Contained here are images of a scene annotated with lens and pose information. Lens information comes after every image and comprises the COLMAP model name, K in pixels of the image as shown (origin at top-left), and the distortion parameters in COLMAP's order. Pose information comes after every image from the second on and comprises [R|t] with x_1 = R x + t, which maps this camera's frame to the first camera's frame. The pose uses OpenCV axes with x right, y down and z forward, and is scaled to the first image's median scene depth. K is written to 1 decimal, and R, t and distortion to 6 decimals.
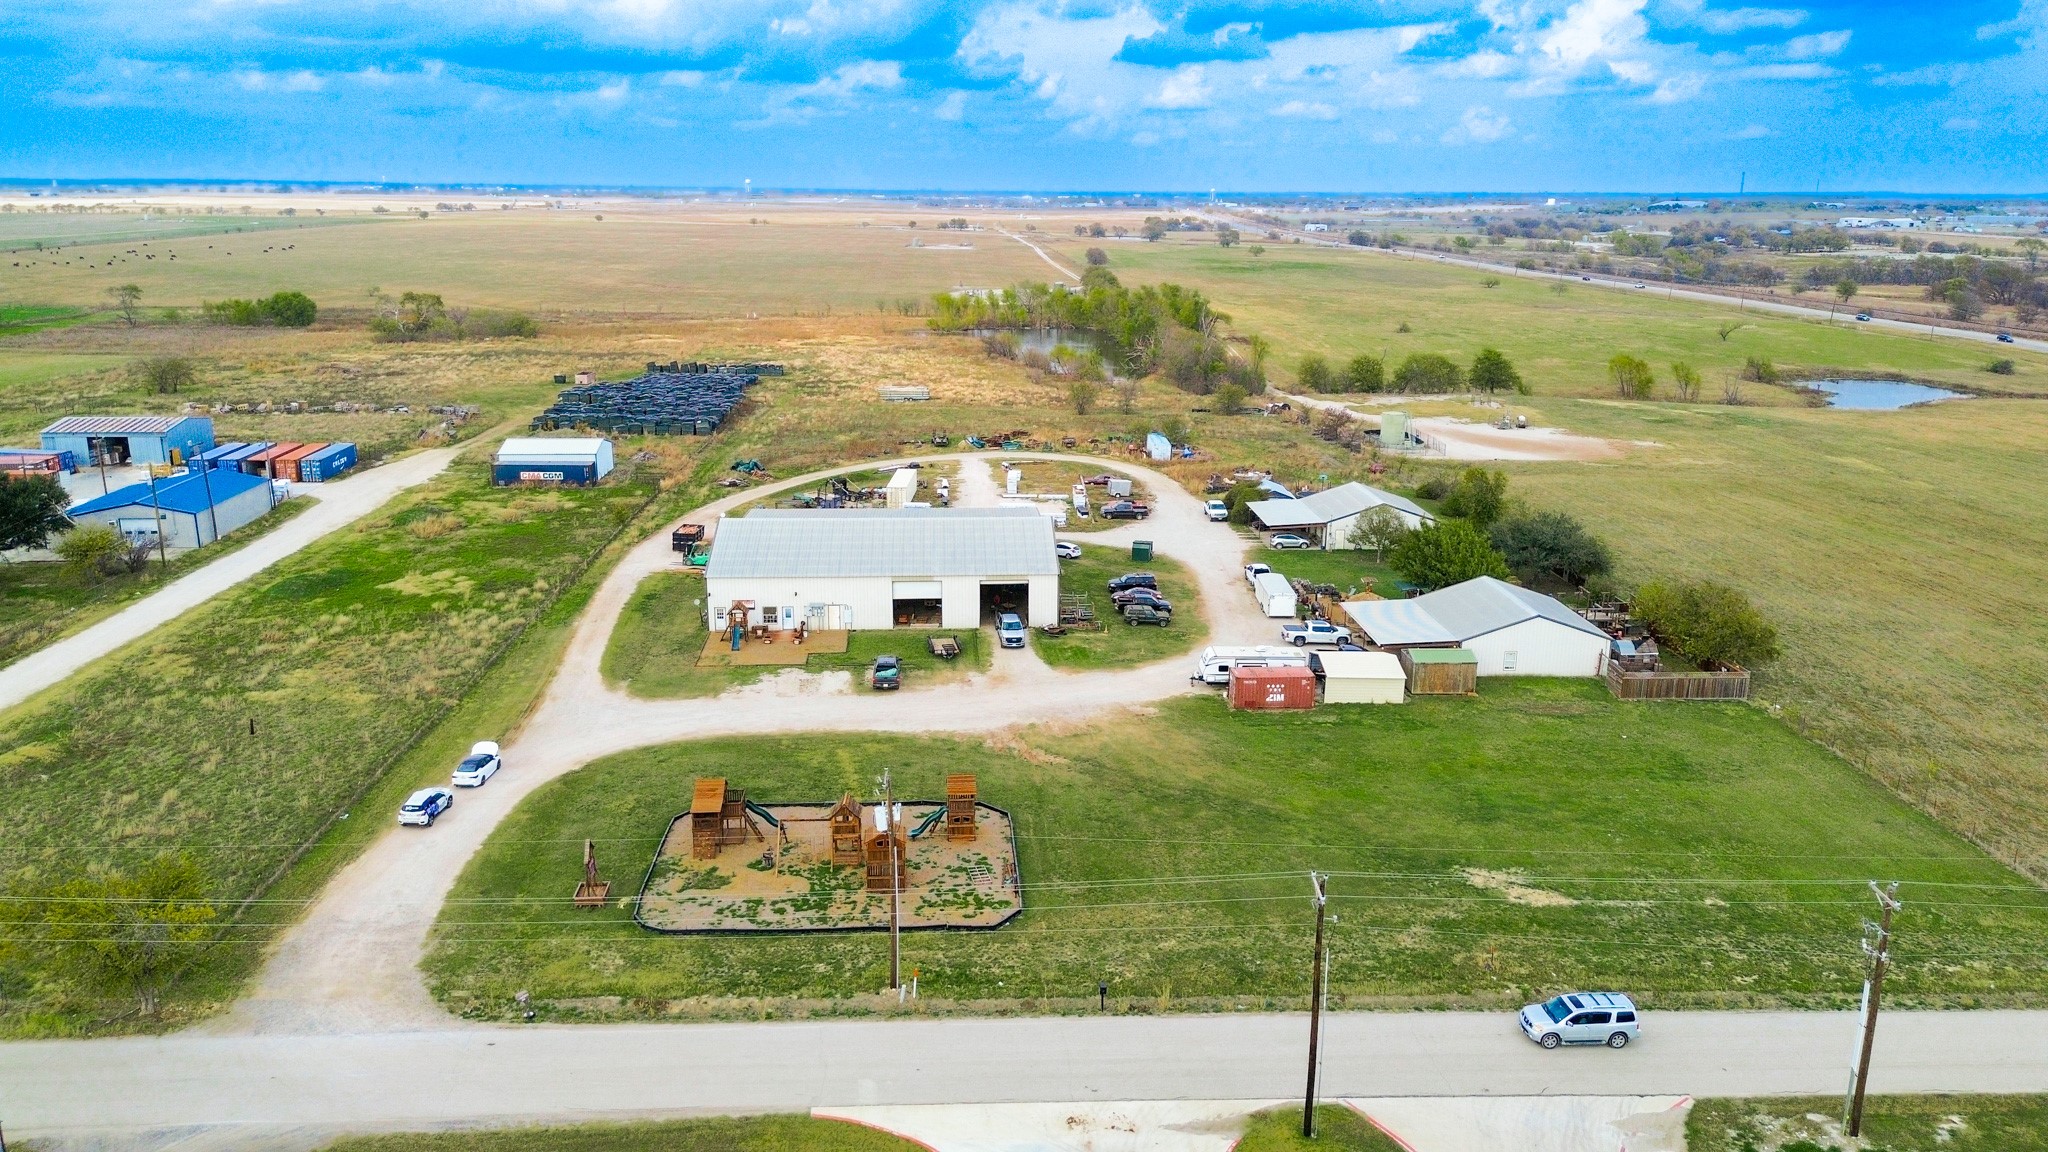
lens RADIAL K [[1449.9, 0, 1024.0], [0, 1449.9, 576.0], [0, 0, 1]] dist [0.076641, -0.079520]
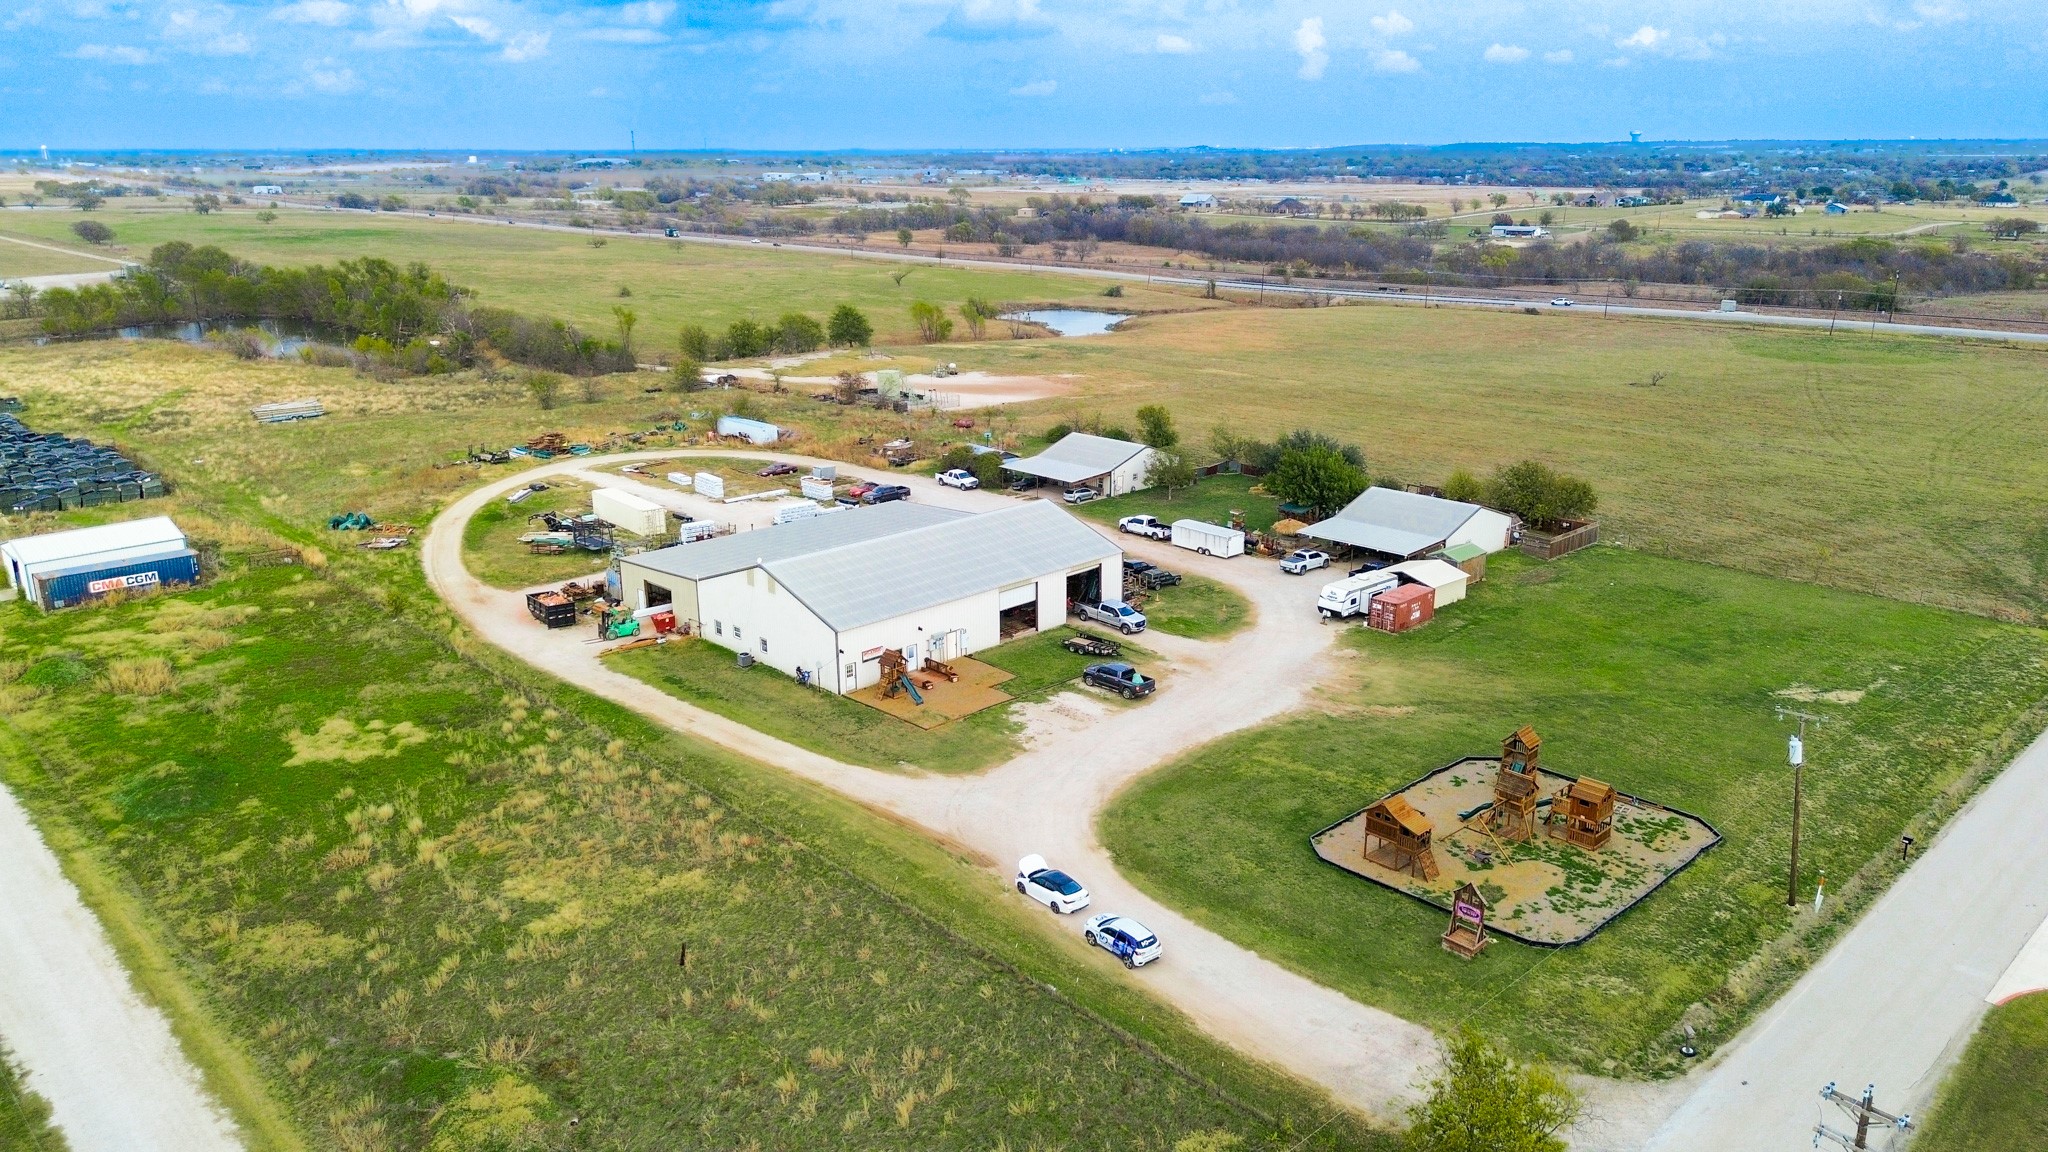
lens RADIAL K [[1449.9, 0, 1024.0], [0, 1449.9, 576.0], [0, 0, 1]] dist [0.076641, -0.079520]
pose [[0.755780, -0.194101, 0.625398, -0.667586], [0.177064, 0.980058, 0.090196, -0.088620], [-0.630433, 0.042567, 0.775076, 0.294828]]
